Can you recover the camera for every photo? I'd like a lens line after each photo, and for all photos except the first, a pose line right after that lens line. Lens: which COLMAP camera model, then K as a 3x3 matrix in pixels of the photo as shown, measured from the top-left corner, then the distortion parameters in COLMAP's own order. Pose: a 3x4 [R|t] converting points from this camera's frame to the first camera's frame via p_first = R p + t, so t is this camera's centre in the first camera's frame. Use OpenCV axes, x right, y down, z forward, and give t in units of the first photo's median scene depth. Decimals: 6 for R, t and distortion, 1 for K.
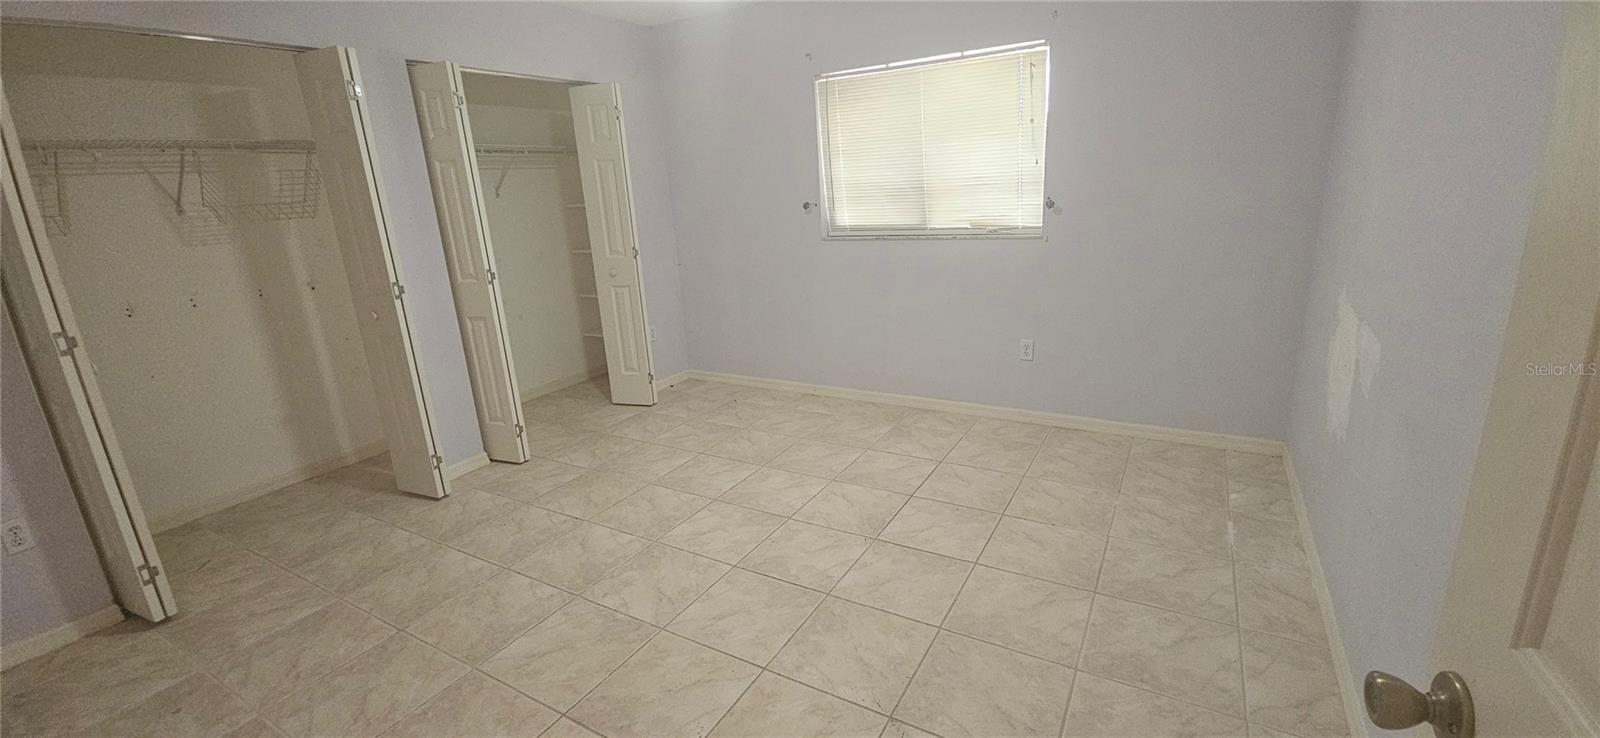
lens RADIAL K [[652.8, 0, 801.1], [0, 652.8, 360.8], [0, 0, 1]] dist [0.006642, -0.004887]
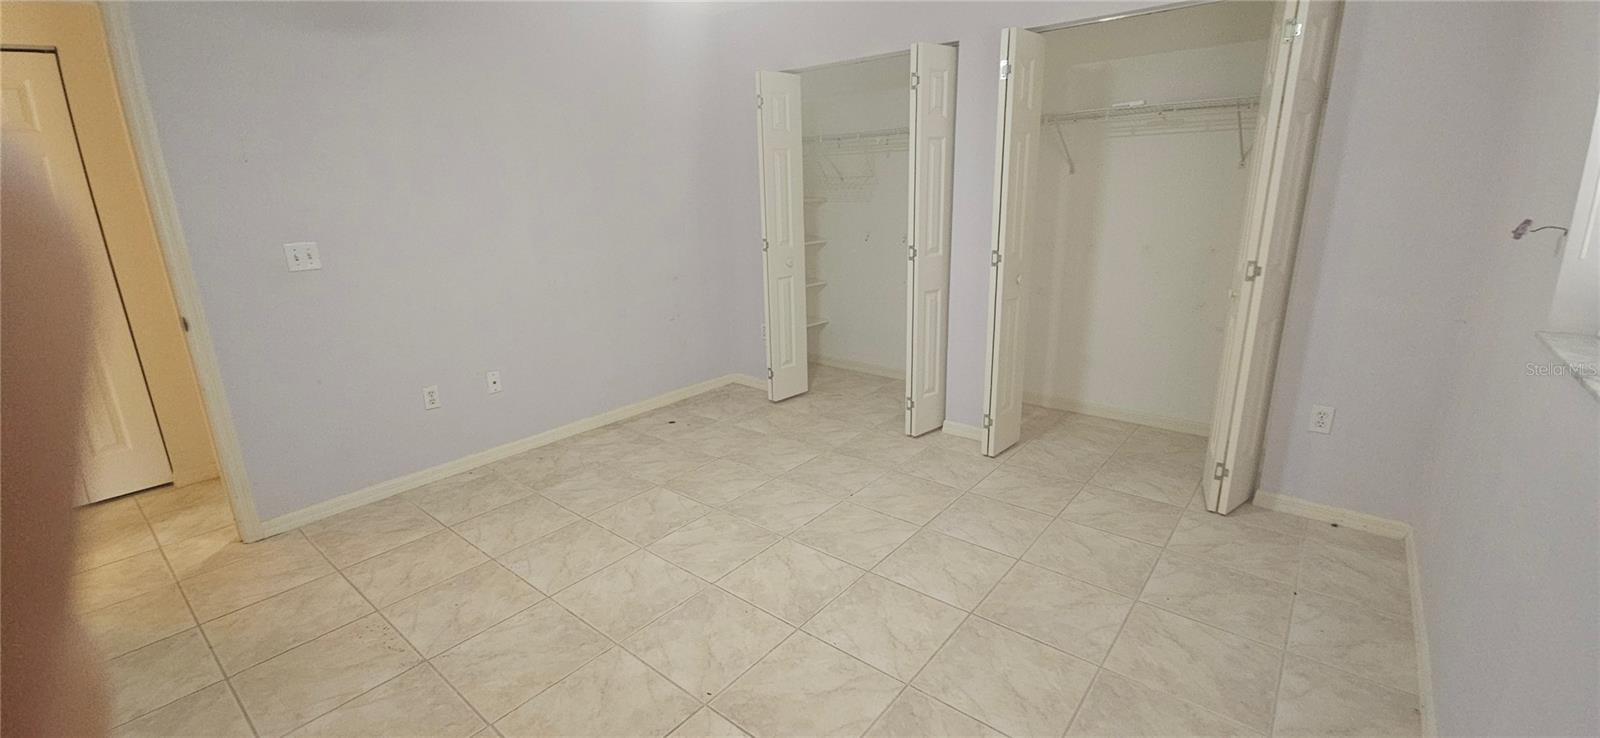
lens RADIAL K [[652.8, 0, 802.7], [0, 652.8, 368.1], [0, 0, 1]] dist [0.006642, -0.004887]
pose [[-0.148917, 0.325023, -0.933908, 0.566638], [-0.228899, 0.907457, 0.352317, -0.286907], [0.961992, 0.266236, -0.060738, 0.940304]]
